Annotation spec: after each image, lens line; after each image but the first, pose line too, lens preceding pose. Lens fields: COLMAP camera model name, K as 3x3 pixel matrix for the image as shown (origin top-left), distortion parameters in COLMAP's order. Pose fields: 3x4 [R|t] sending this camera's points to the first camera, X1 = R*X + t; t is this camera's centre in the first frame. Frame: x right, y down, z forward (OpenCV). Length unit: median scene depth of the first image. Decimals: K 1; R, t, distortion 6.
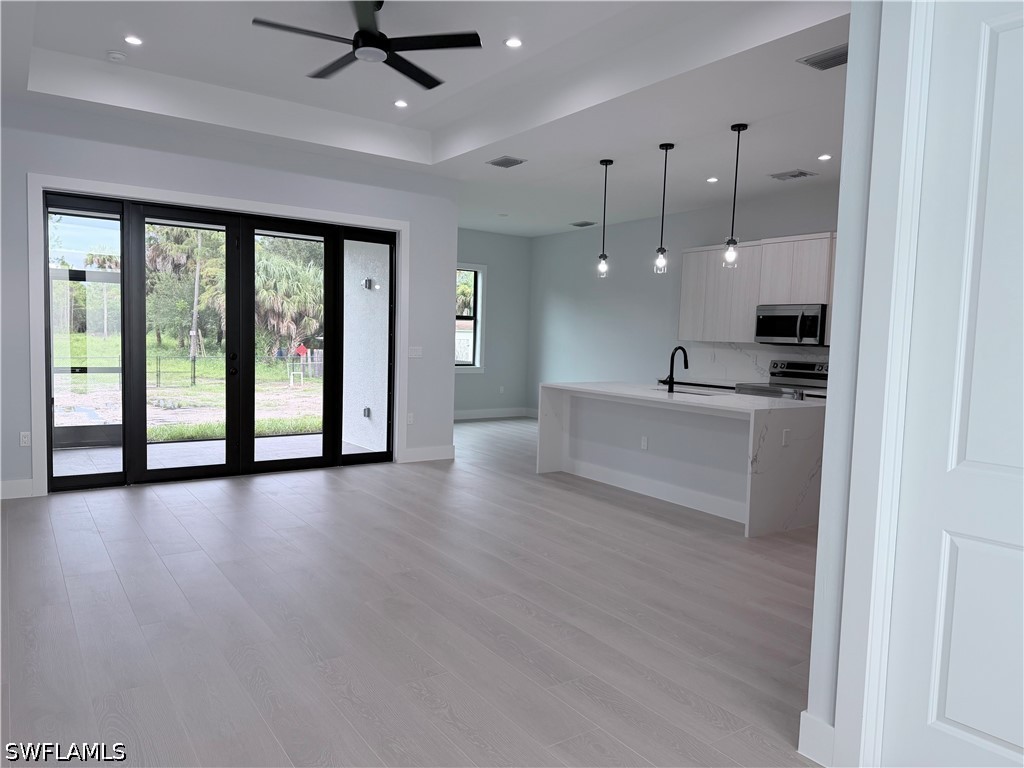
lens RADIAL K [[724.0, 0, 512.0], [0, 724.0, 384.0], [0, 0, 1]] dist [0.002522, 0.000450]
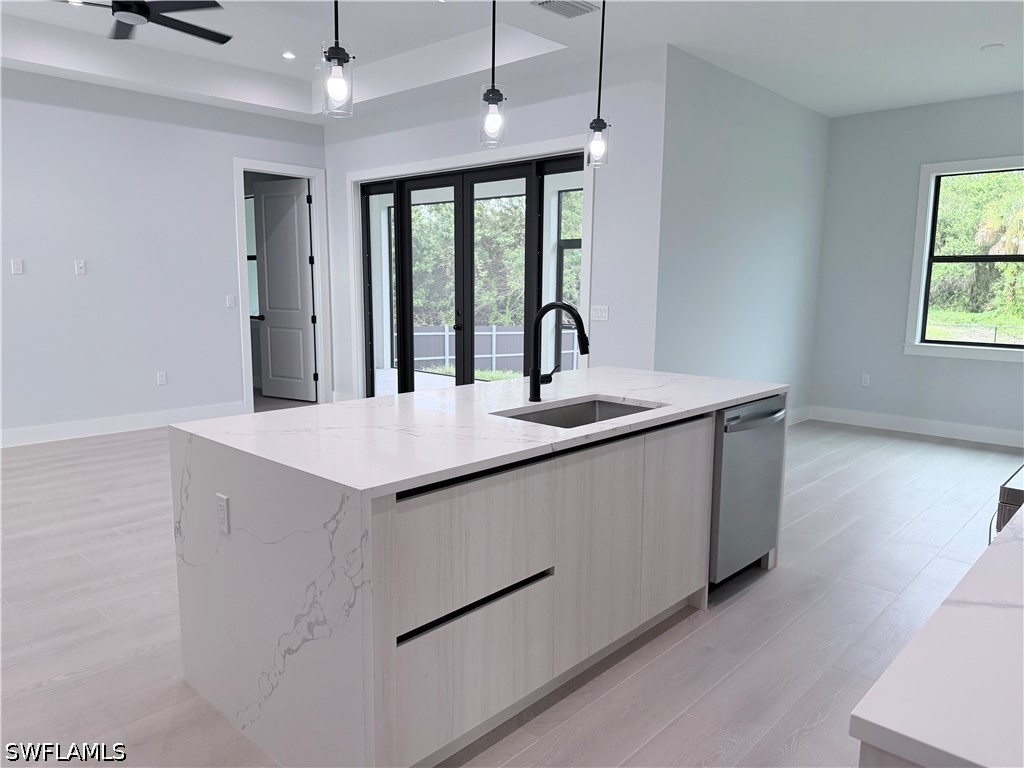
lens RADIAL K [[724.0, 0, 512.0], [0, 724.0, 384.0], [0, 0, 1]] dist [0.002522, 0.000450]
pose [[0.209854, 0.115383, -0.970901, 0.651719], [-0.073921, 0.992043, 0.101918, -0.045044], [0.974934, 0.050382, 0.216713, 0.865796]]
